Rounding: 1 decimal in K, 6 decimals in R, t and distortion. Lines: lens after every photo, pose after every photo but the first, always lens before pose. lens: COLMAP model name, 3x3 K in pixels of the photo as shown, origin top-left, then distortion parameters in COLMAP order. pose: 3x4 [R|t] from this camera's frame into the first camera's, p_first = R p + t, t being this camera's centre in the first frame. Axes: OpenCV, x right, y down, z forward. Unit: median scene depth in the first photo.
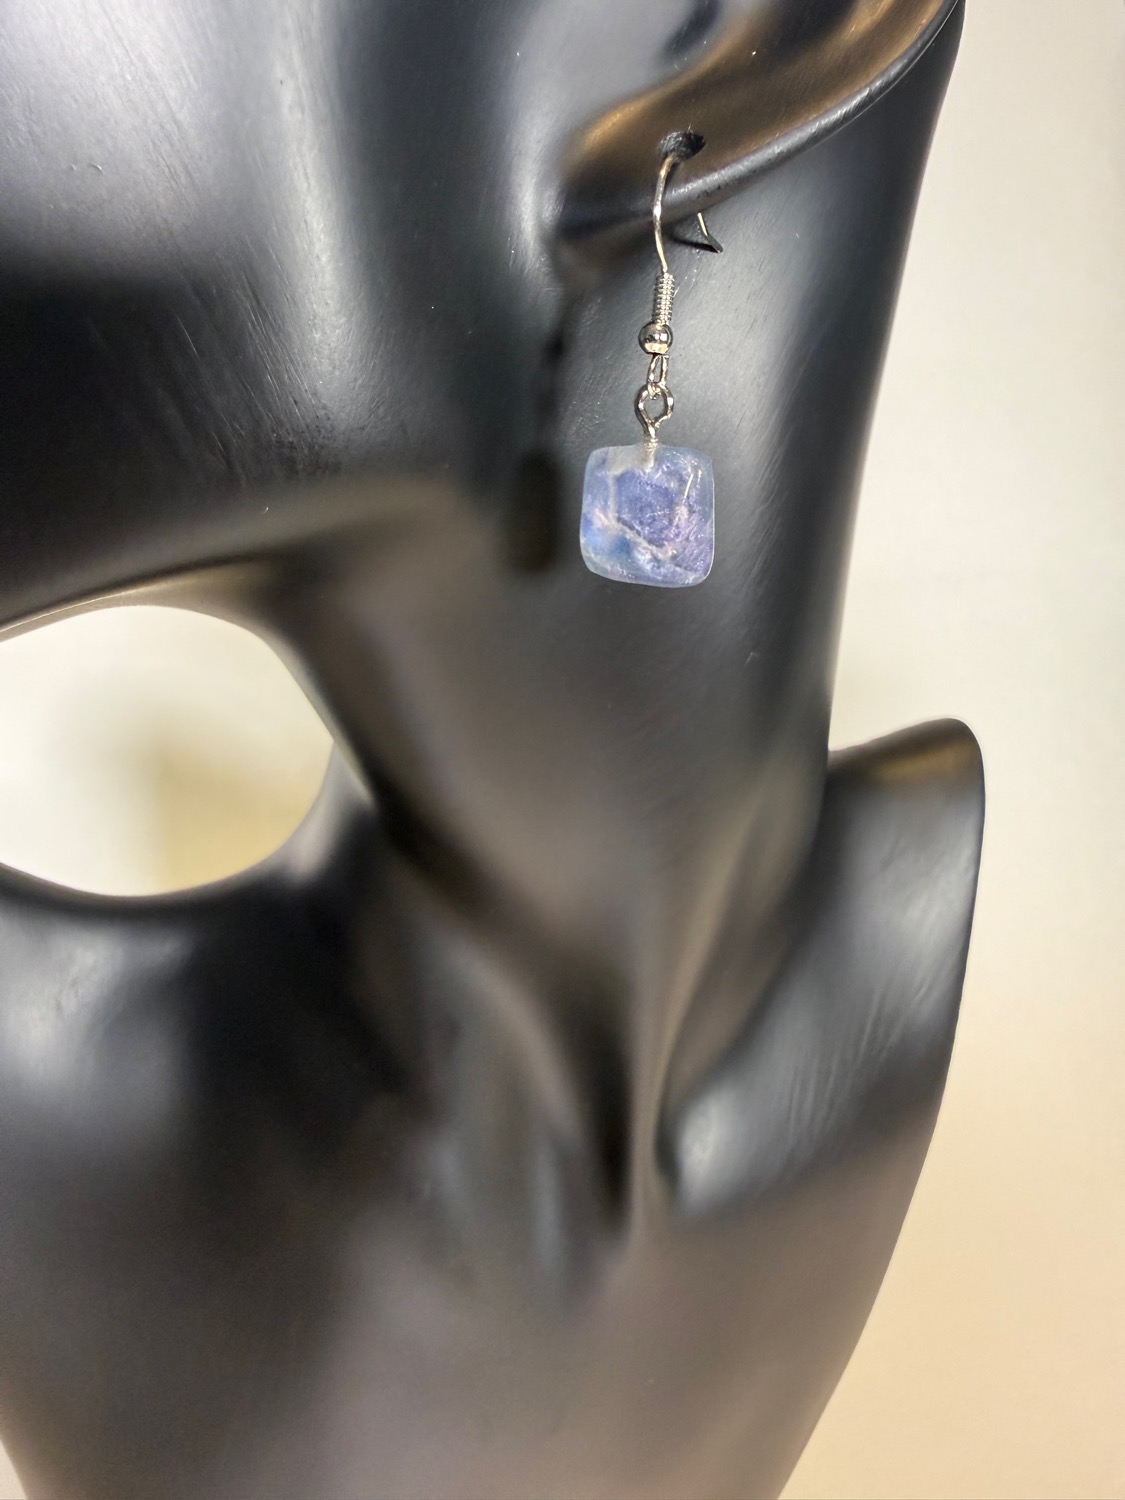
lens RADIAL K [[1055.3, 0, 568.4], [0, 1055.3, 667.2], [0, 0, 1]] dist [0.013463, -0.009361]
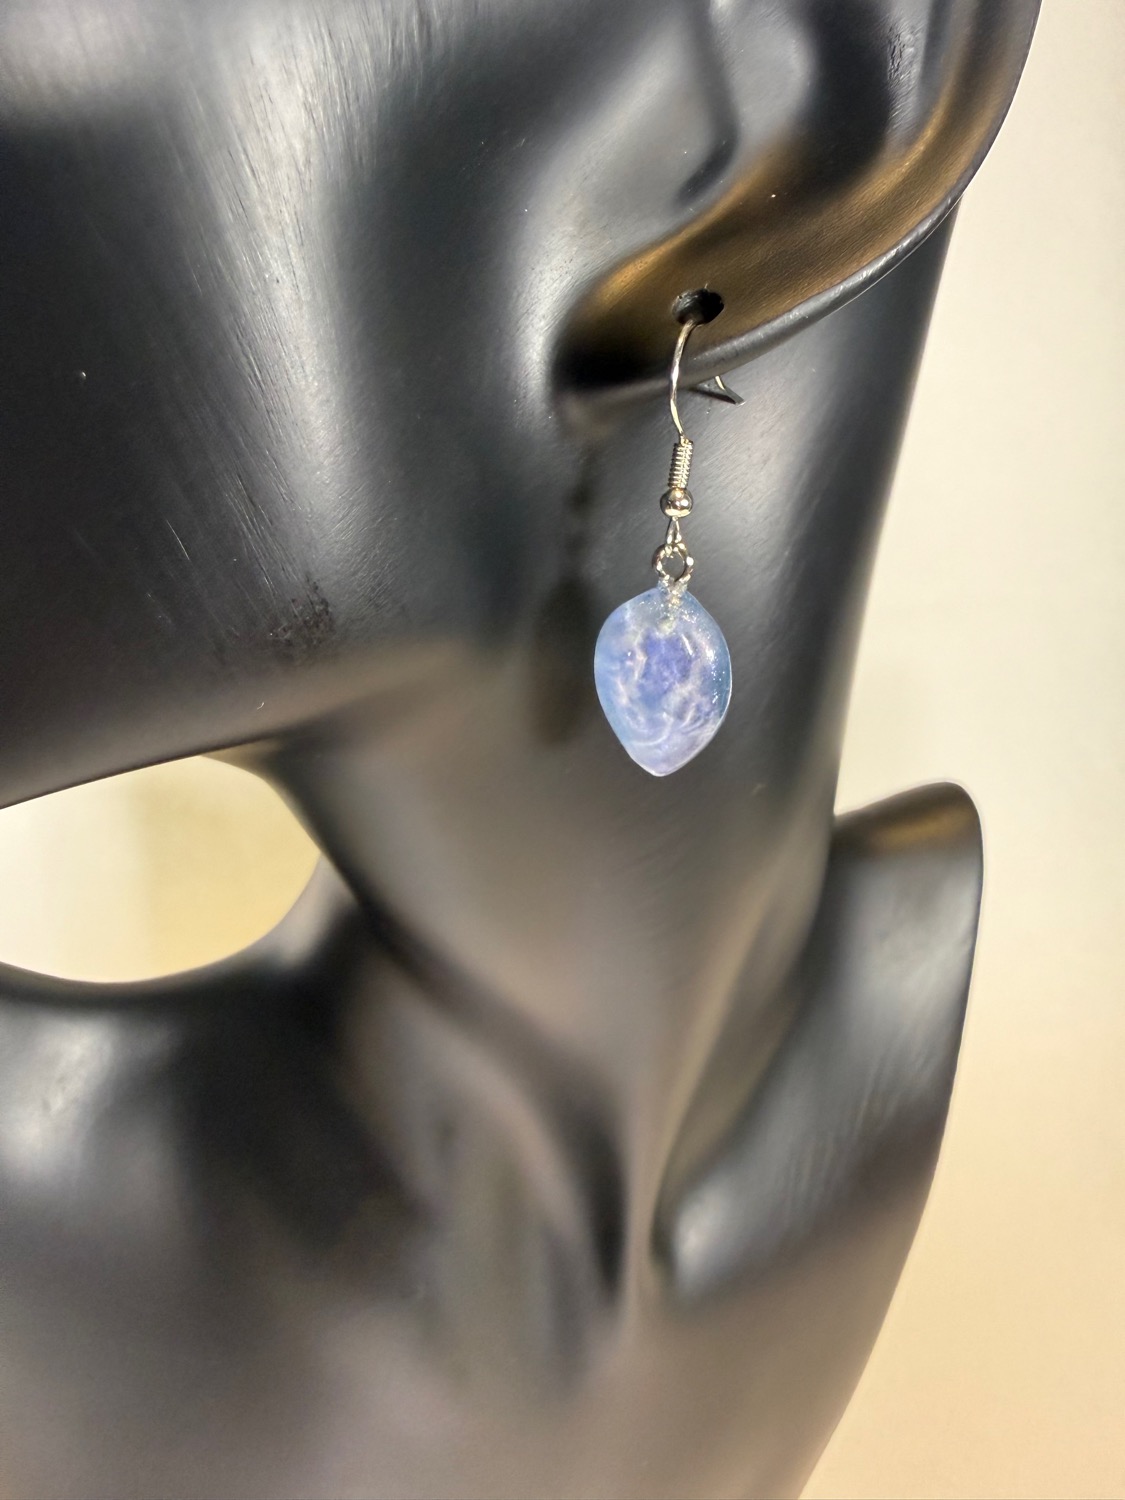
lens RADIAL K [[1055.3, 0, 555.9], [0, 1055.3, 673.1], [0, 0, 1]] dist [0.013463, -0.009361]
pose [[0.999986, 0.004154, 0.003271, -0.018912], [-0.004276, 0.999258, 0.038283, -0.174975], [-0.003110, -0.038296, 0.999262, 0.036159]]
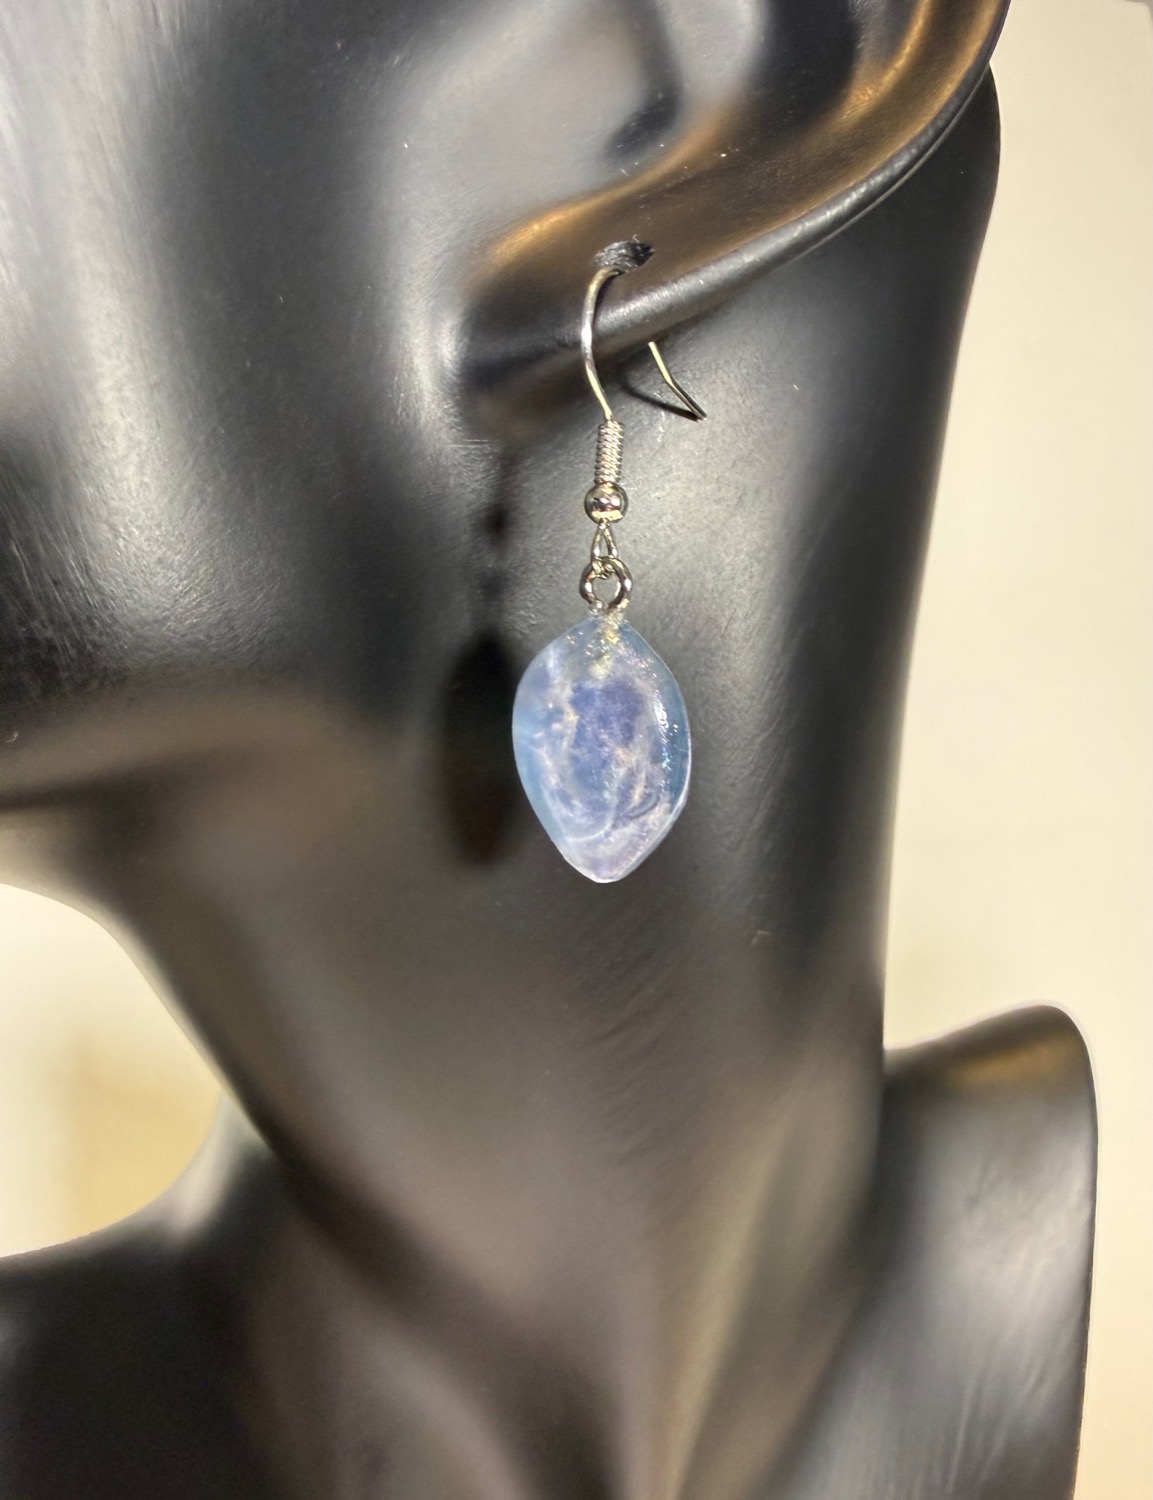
lens RADIAL K [[1167.5, 0, 617.9], [0, 1167.5, 754.7], [0, 0, 1]] dist [0.021372, -0.010178]
pose [[0.999953, -0.007677, -0.005859, 0.092256], [0.006710, 0.988651, -0.150084, -0.015340], [0.006945, 0.150037, 0.988656, 0.198935]]
